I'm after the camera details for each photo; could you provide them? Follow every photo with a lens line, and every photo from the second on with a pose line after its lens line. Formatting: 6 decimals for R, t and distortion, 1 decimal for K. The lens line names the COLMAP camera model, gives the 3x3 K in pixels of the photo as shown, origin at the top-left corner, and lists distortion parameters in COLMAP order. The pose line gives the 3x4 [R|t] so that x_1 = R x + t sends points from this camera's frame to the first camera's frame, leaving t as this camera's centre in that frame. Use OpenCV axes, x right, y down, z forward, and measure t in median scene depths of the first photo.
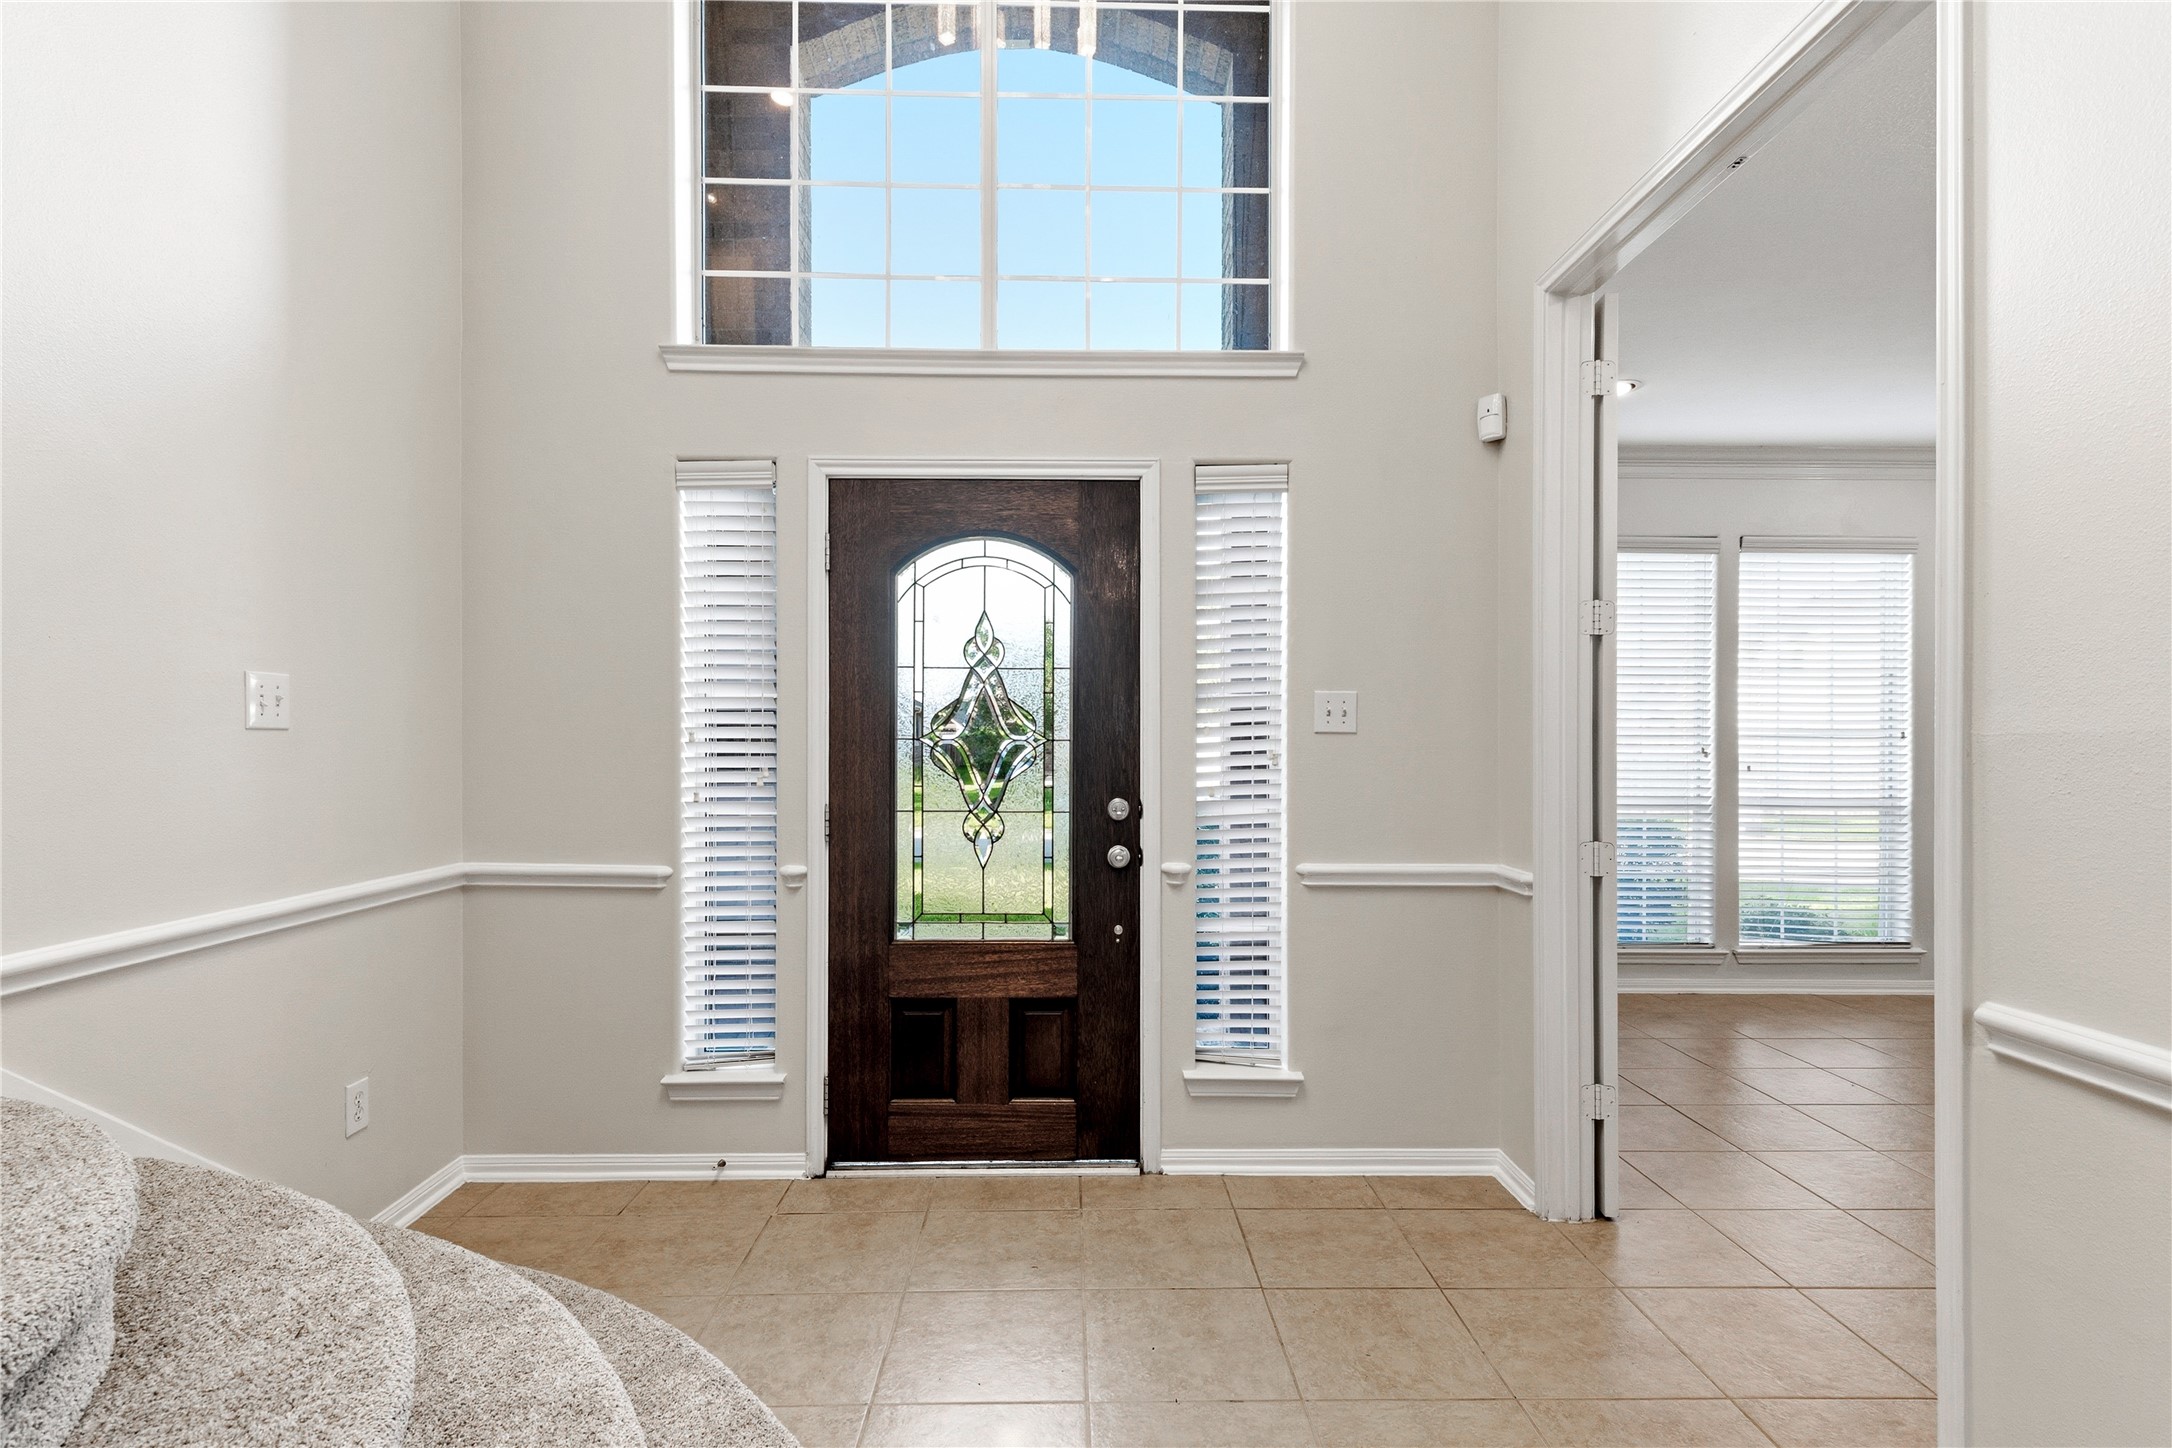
lens RADIAL K [[1036.7, 0, 1090.6], [0, 1036.7, 726.9], [0, 0, 1]] dist [0.017724, -0.000205]
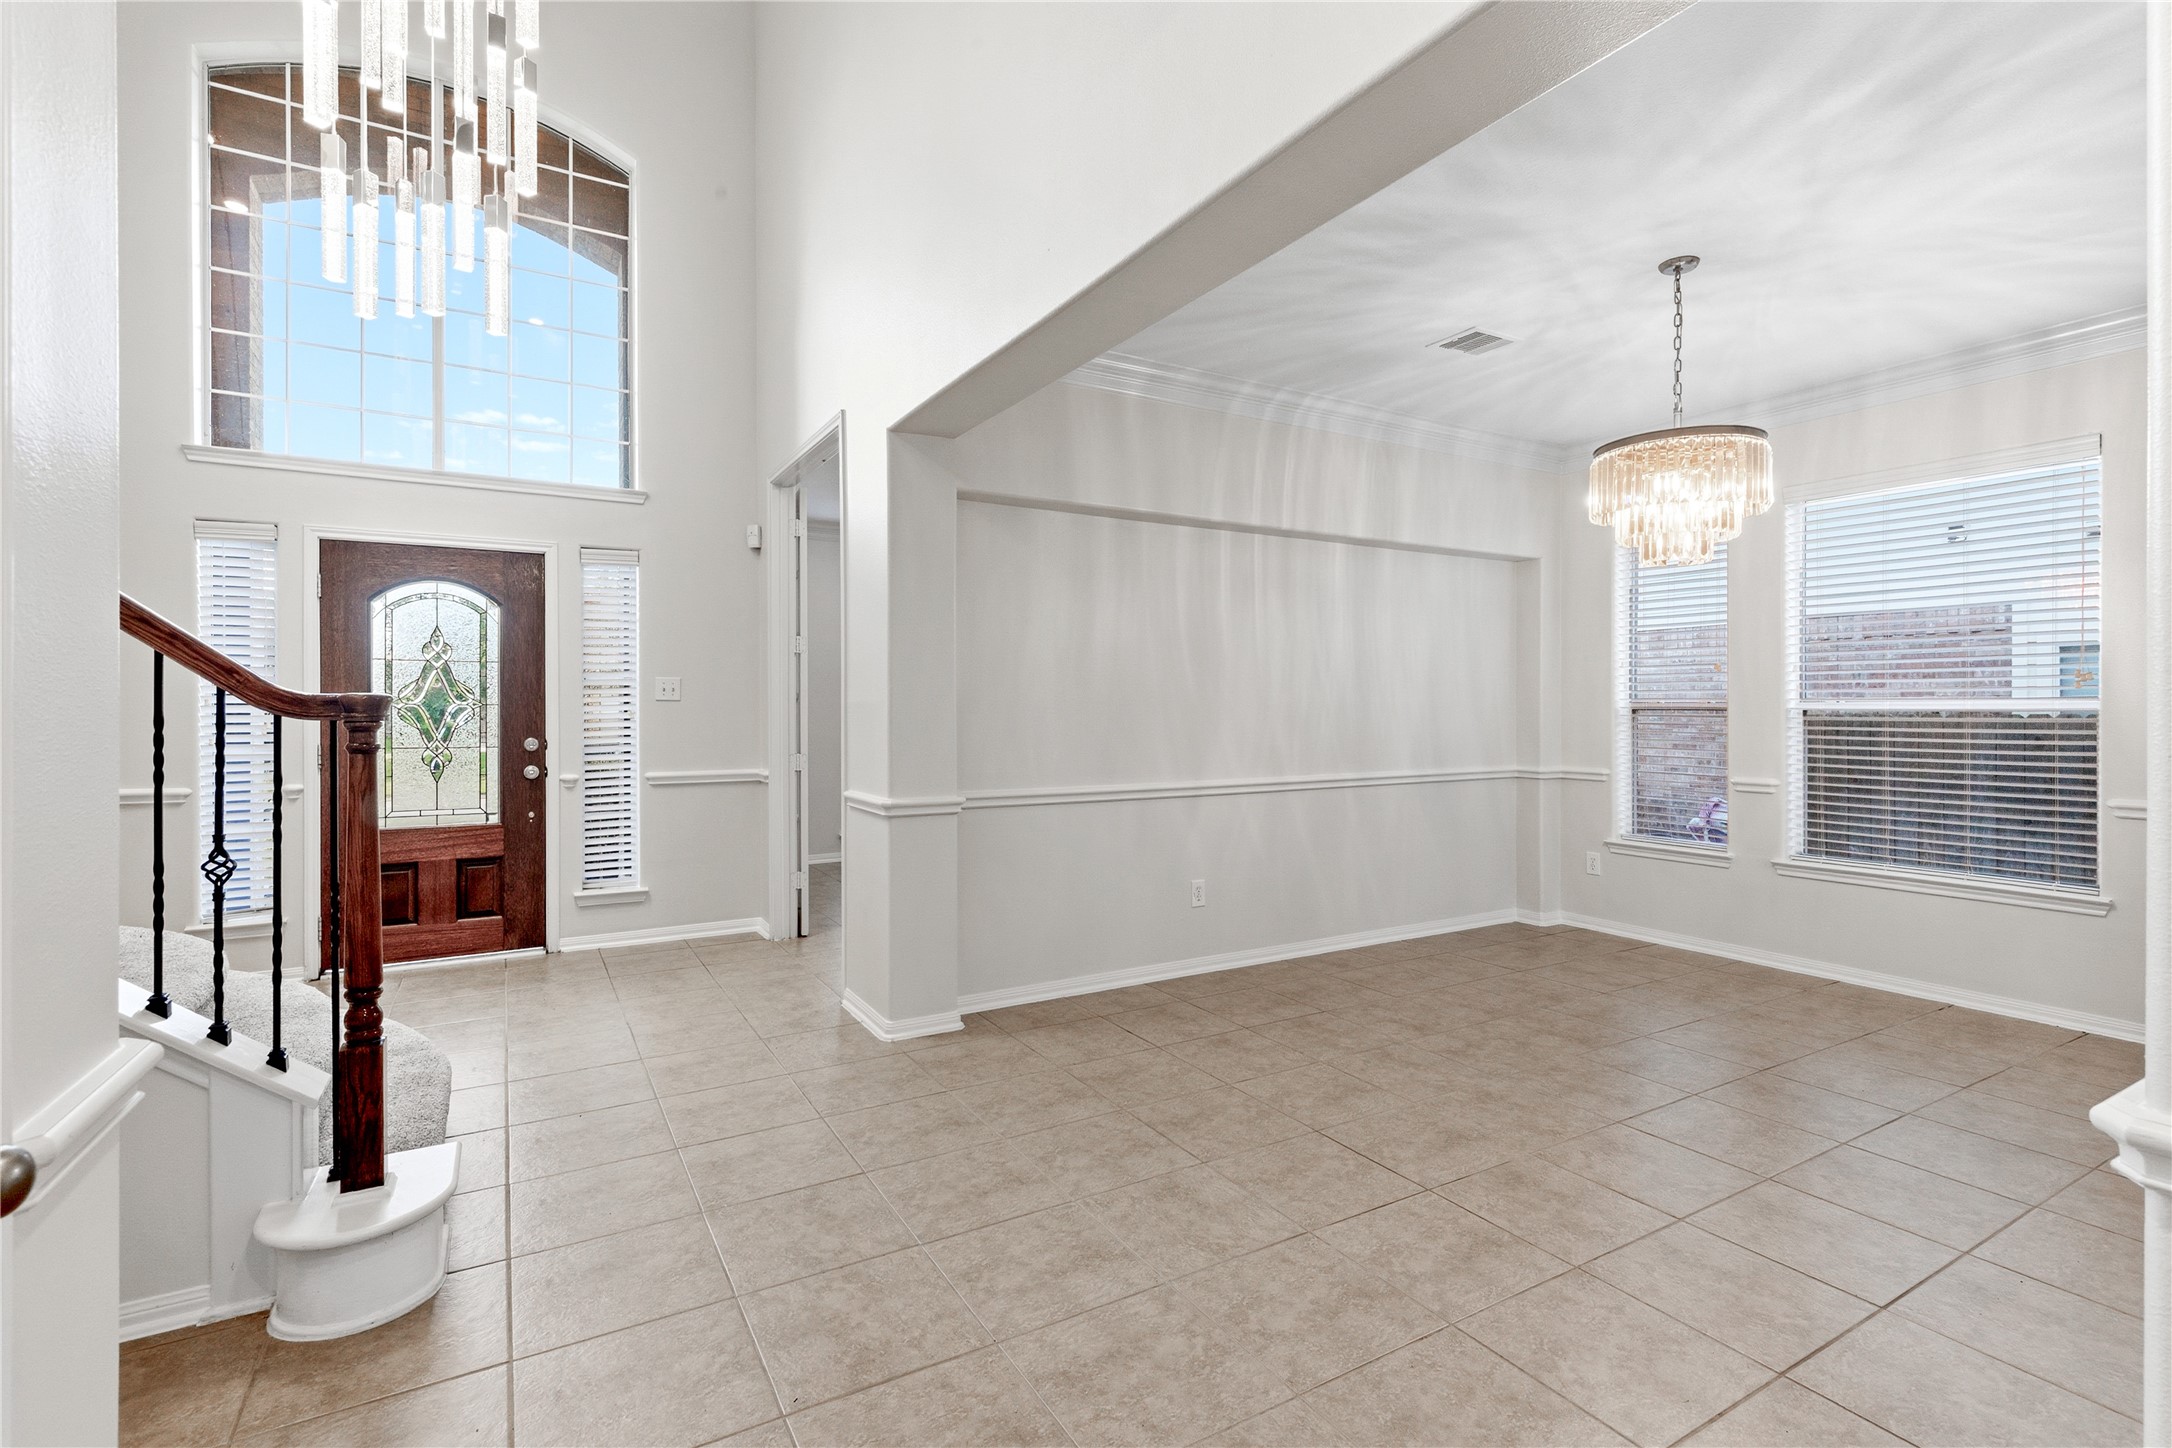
lens RADIAL K [[997.5, 0, 1092.3], [0, 997.5, 722.9], [0, 0, 1]] dist [0.010039, -0.000714]
pose [[0.871329, -0.005598, 0.490668, 0.023855], [0.000944, 0.999952, 0.009731, 0.028312], [-0.490699, -0.008016, 0.871292, -0.914052]]
